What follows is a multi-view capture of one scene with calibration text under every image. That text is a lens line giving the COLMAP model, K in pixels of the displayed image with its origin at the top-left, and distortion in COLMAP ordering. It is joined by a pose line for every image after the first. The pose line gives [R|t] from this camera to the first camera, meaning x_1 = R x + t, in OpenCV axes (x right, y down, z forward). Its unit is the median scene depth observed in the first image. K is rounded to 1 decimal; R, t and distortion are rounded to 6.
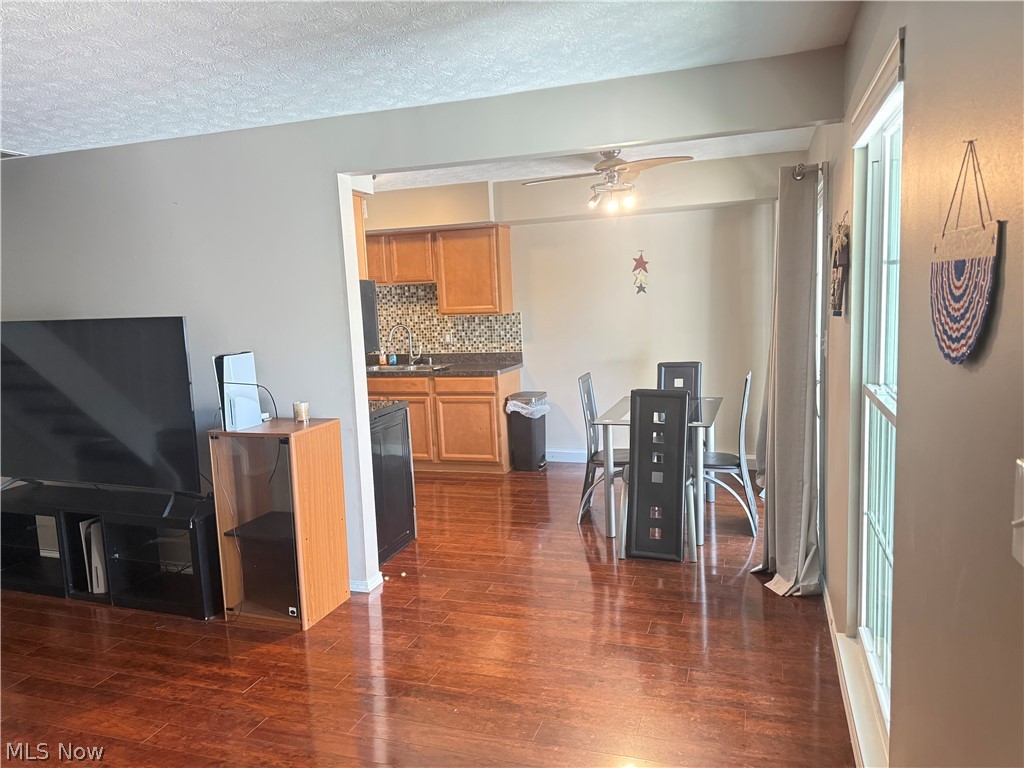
lens RADIAL K [[731.0, 0, 512.0], [0, 731.0, 384.0], [0, 0, 1]] dist [0.040468, -0.040773]
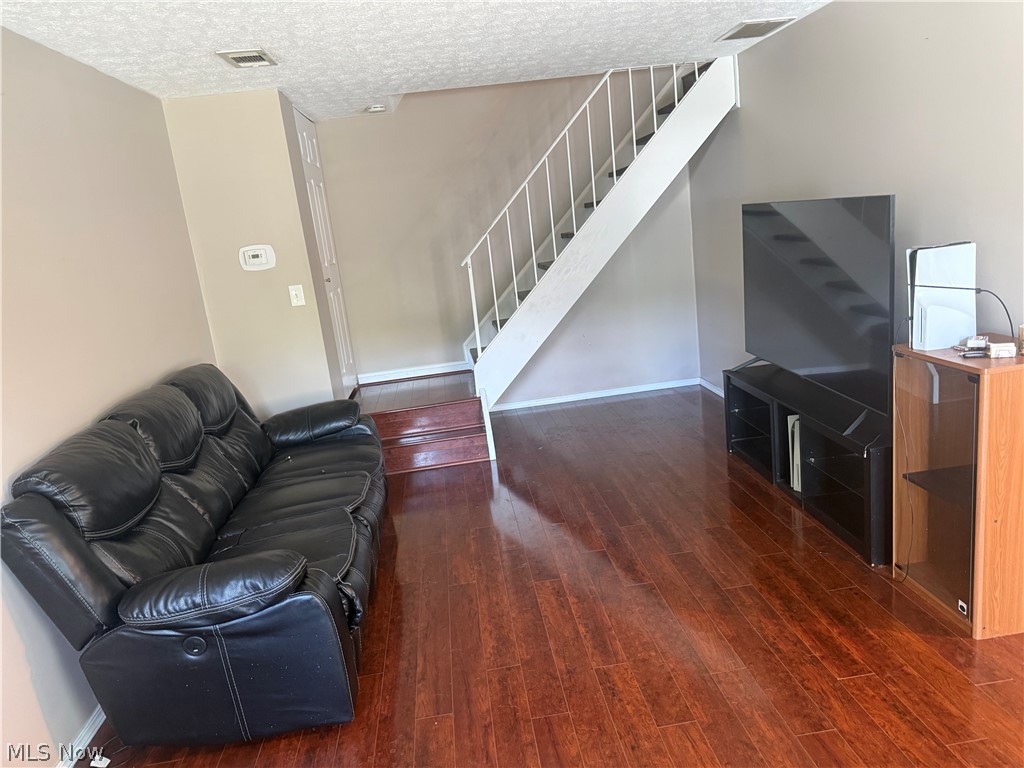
lens RADIAL K [[730.4, 0, 515.7], [0, 730.4, 377.9], [0, 0, 1]] dist [0.038227, -0.038206]
pose [[0.428123, 0.187087, -0.884143, 0.104627], [-0.017375, 0.979860, 0.198928, -0.046653], [0.903554, -0.069804, 0.422751, 0.272680]]
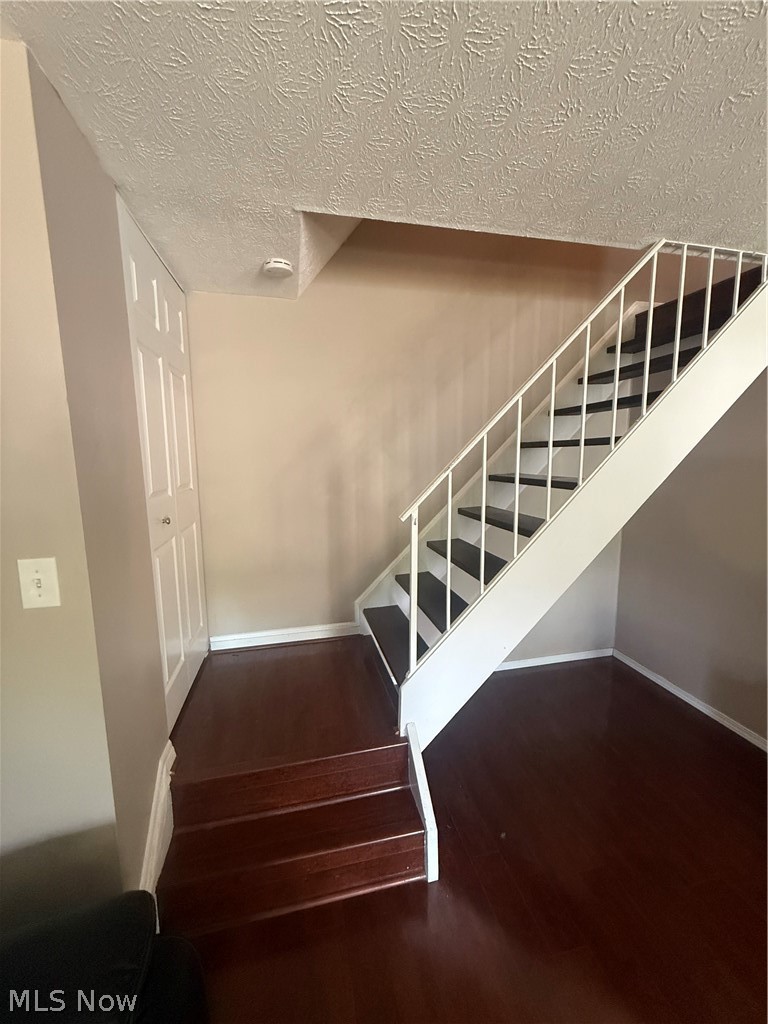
lens RADIAL K [[409.2, 0, 384.7], [0, 409.2, 504.1], [0, 0, 1]] dist [-0.000756, -0.000045]
pose [[0.531997, 0.137752, -0.835466, -0.734237], [-0.114897, 0.989296, 0.089953, -0.035265], [0.838915, 0.048138, 0.542130, 0.491263]]
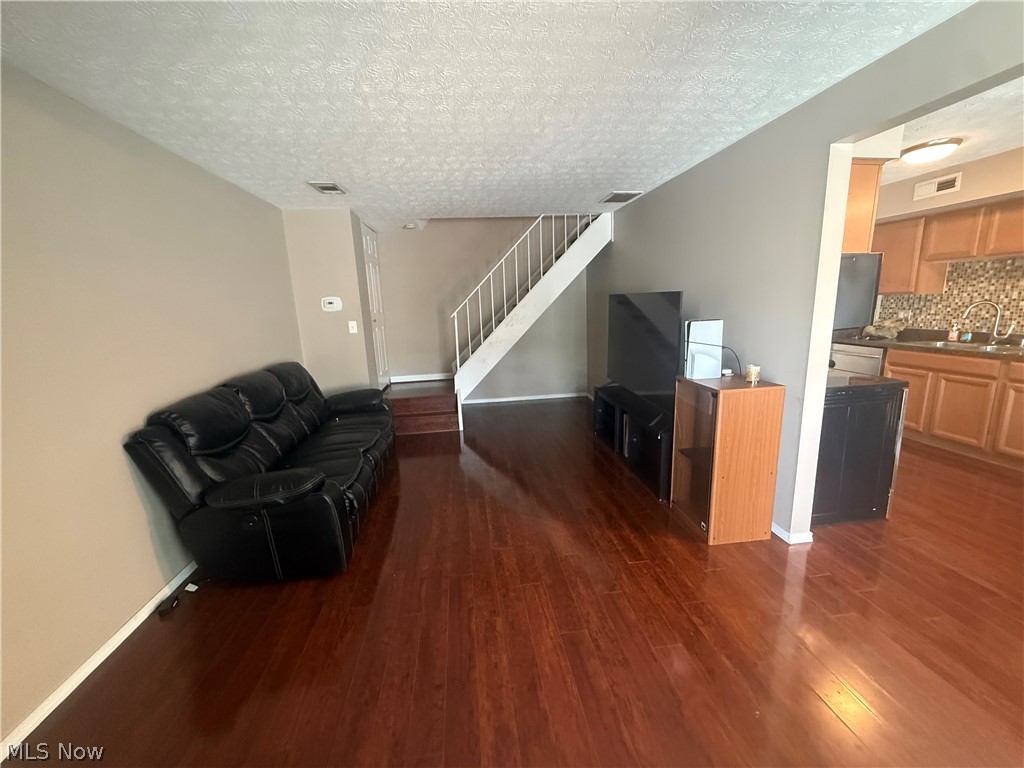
lens RADIAL K [[411.1, 0, 510.0], [0, 411.1, 382.5], [0, 0, 1]] dist [0.007888, 0.000099]
pose [[0.439112, 0.198735, -0.876177, 0.118831], [-0.090060, 0.980053, 0.177161, -0.029014], [0.893907, 0.001115, 0.448251, 0.336859]]
